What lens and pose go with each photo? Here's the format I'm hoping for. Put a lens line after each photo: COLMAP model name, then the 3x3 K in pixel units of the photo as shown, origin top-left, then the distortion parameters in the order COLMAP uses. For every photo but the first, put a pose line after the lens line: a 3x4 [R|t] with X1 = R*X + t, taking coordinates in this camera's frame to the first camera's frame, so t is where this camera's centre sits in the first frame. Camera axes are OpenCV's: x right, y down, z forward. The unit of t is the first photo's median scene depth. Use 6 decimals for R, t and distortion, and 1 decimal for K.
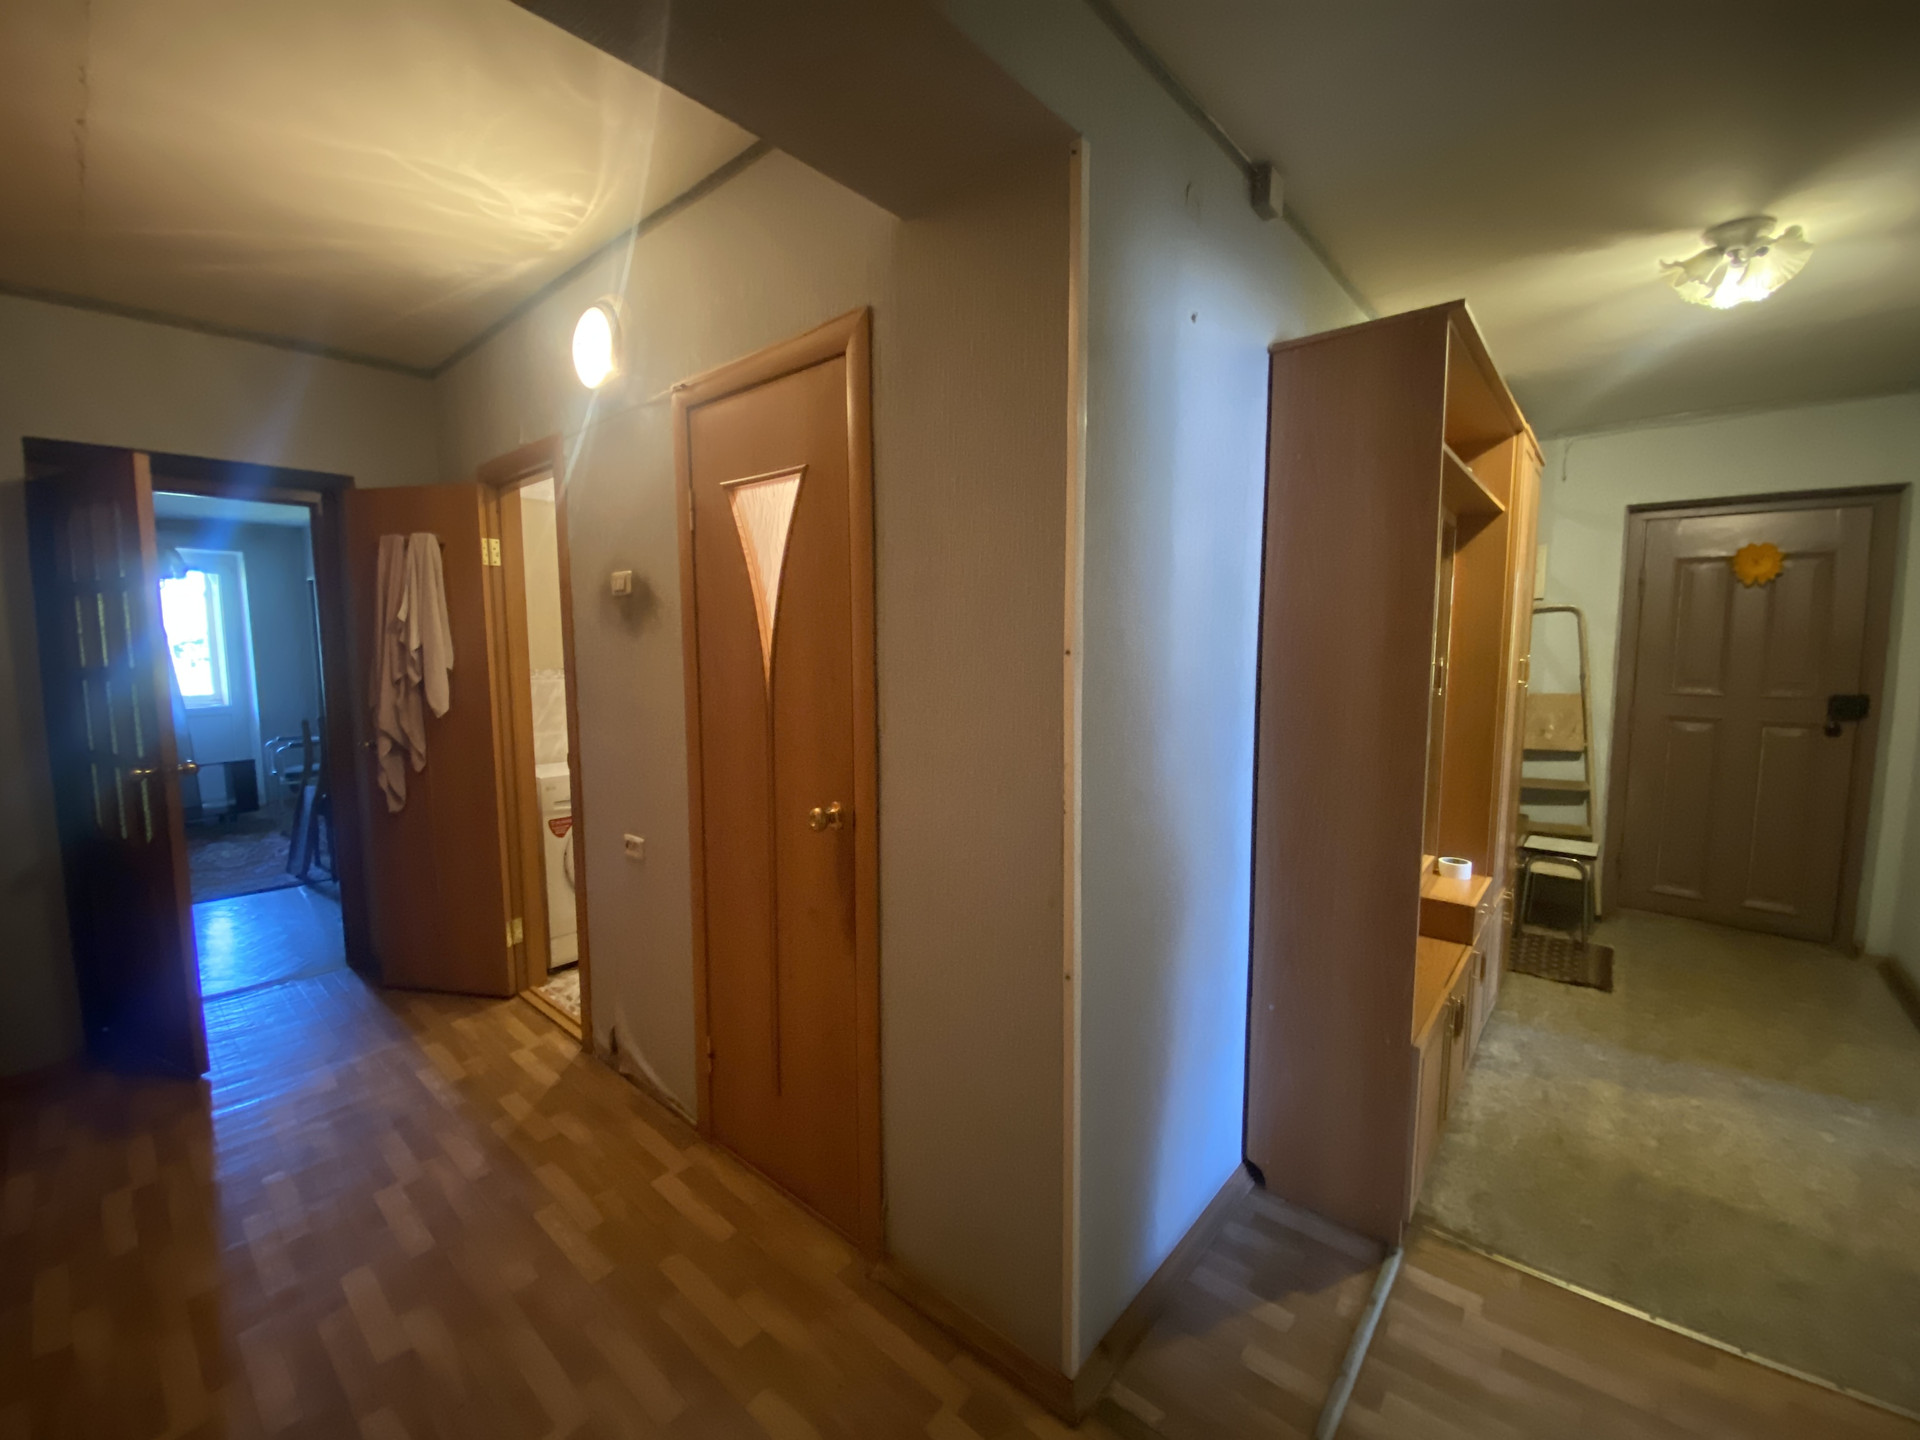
lens RADIAL K [[781.4, 0, 960.0], [0, 781.4, 720.0], [0, 0, 1]] dist [0.000520, -0.008833]
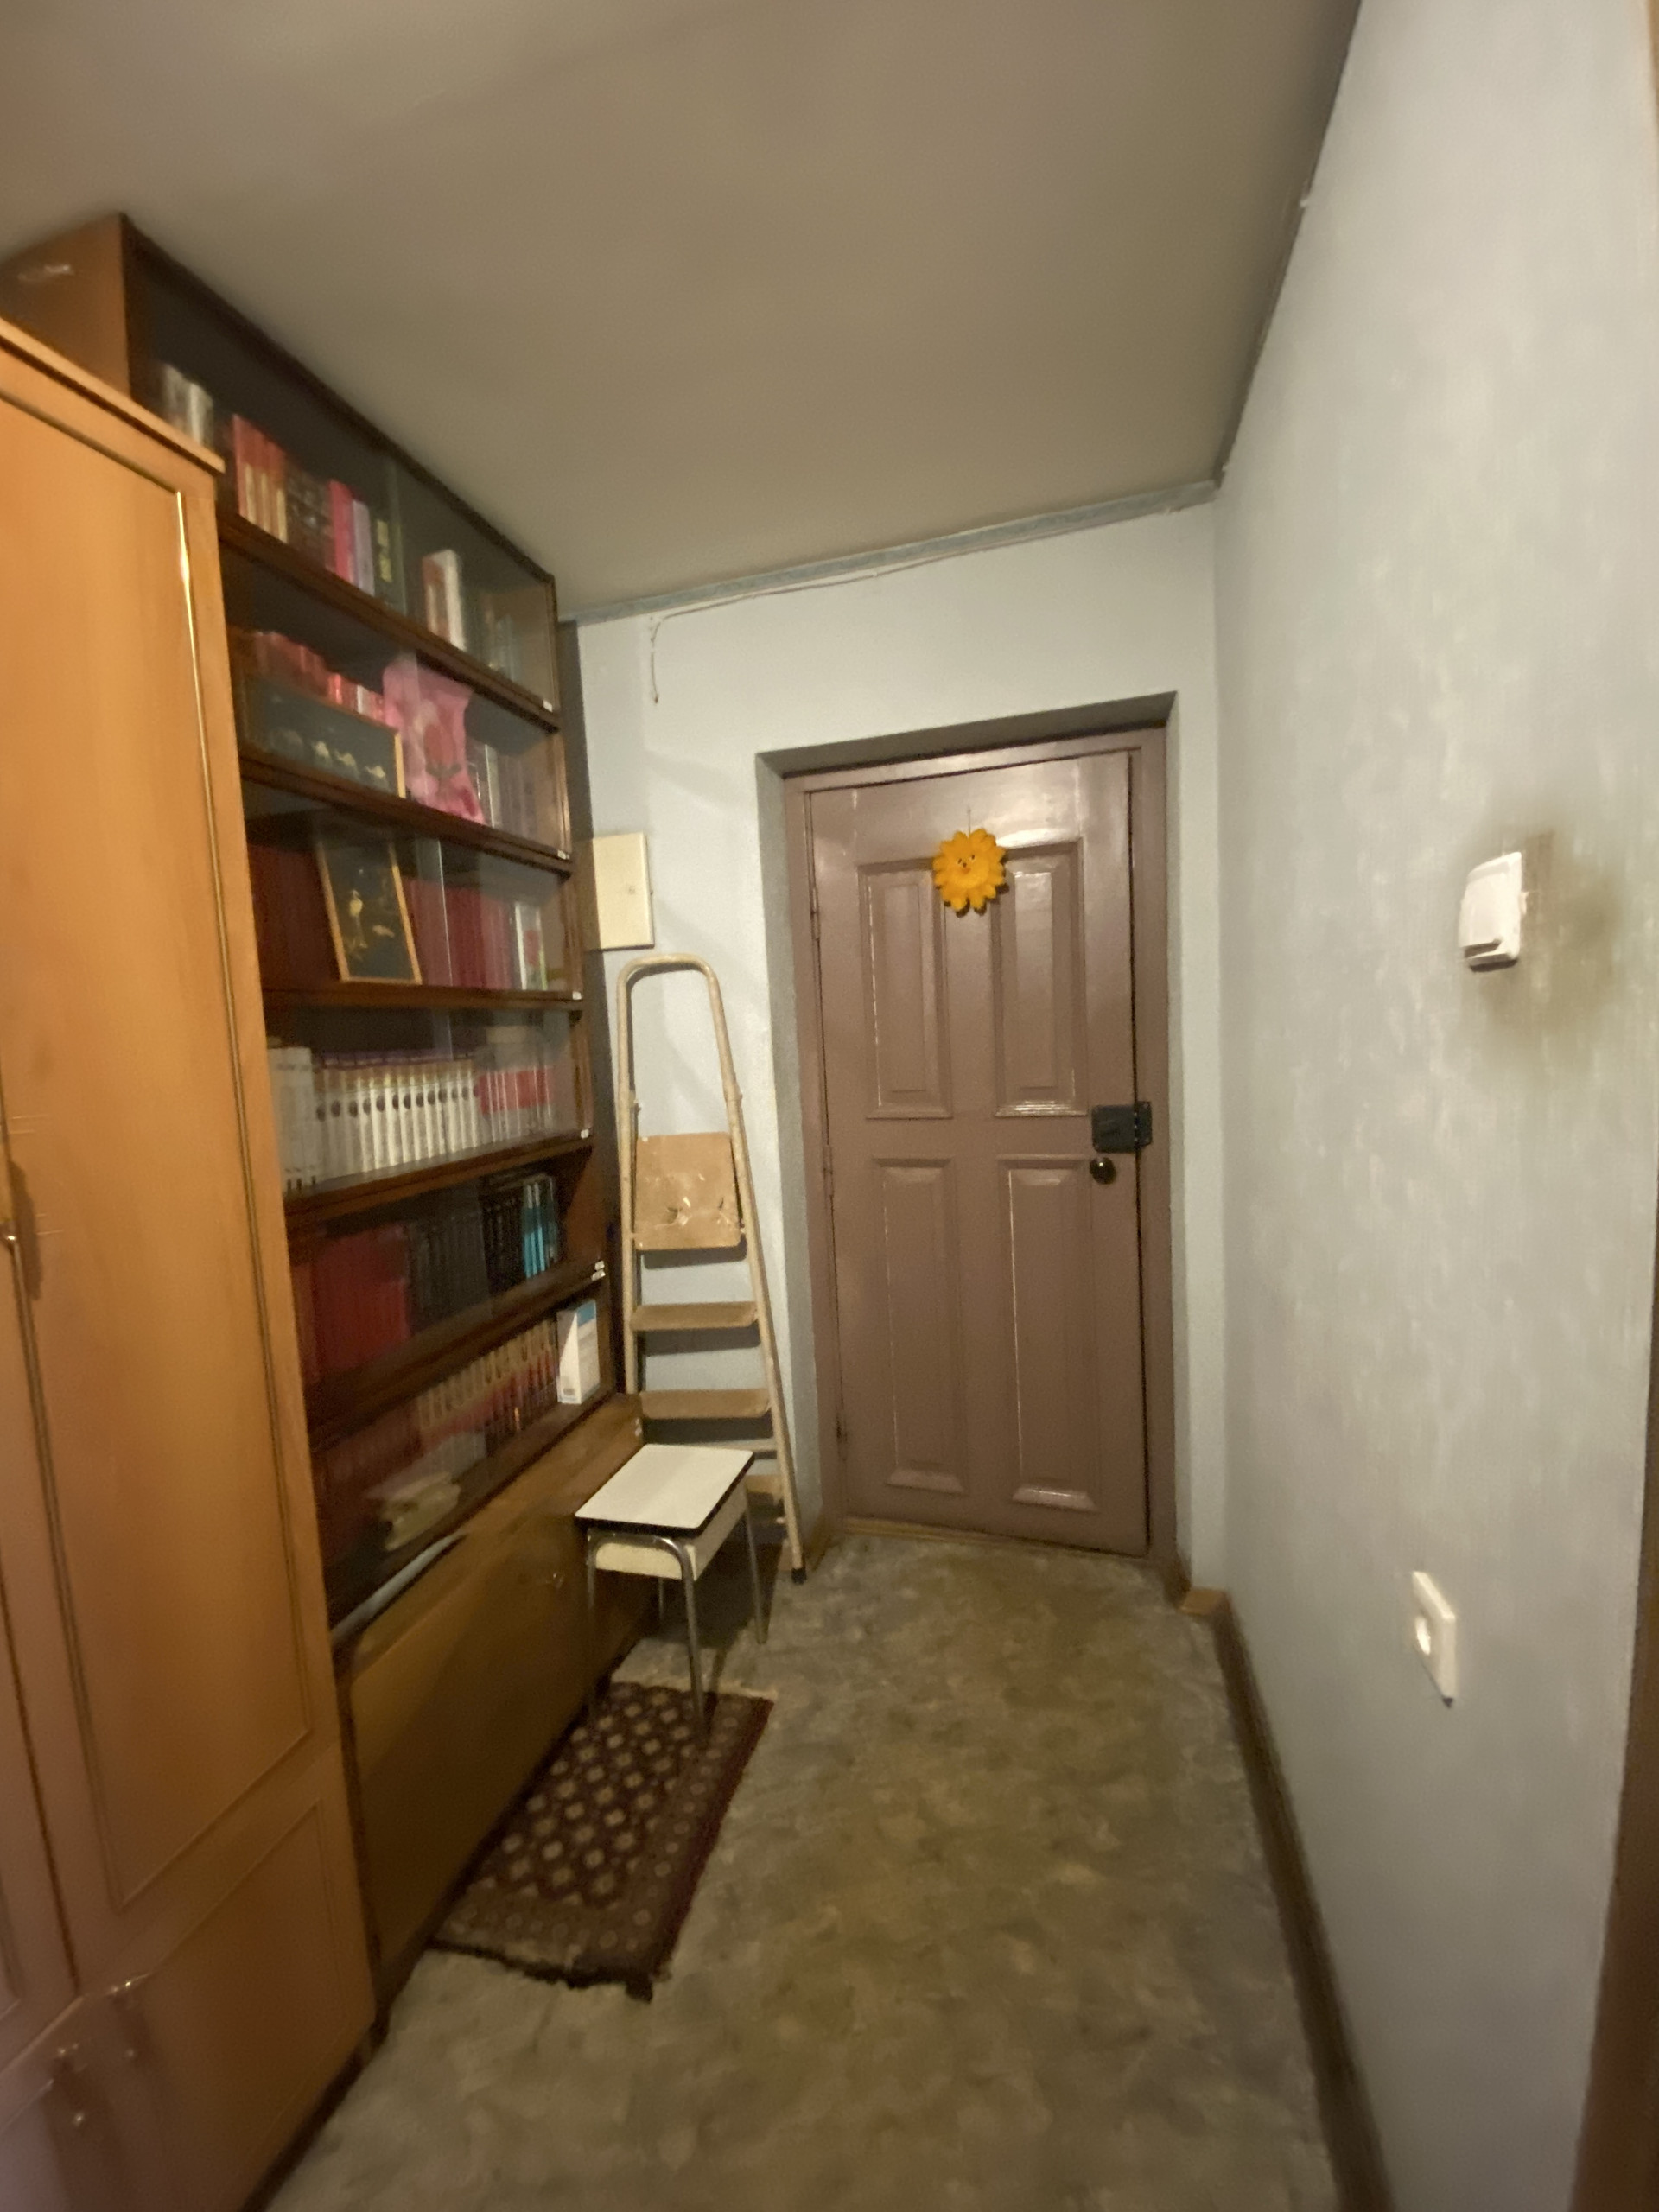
lens RADIAL K [[895.6, 0, 826.8], [0, 895.6, 1092.2], [0, 0, 1]] dist [0.065122, -0.044117]
pose [[0.897770, -0.085063, 0.432172, 0.642967], [0.092222, 0.995729, 0.004411, -0.059249], [-0.430701, 0.035896, 0.901780, 0.474785]]
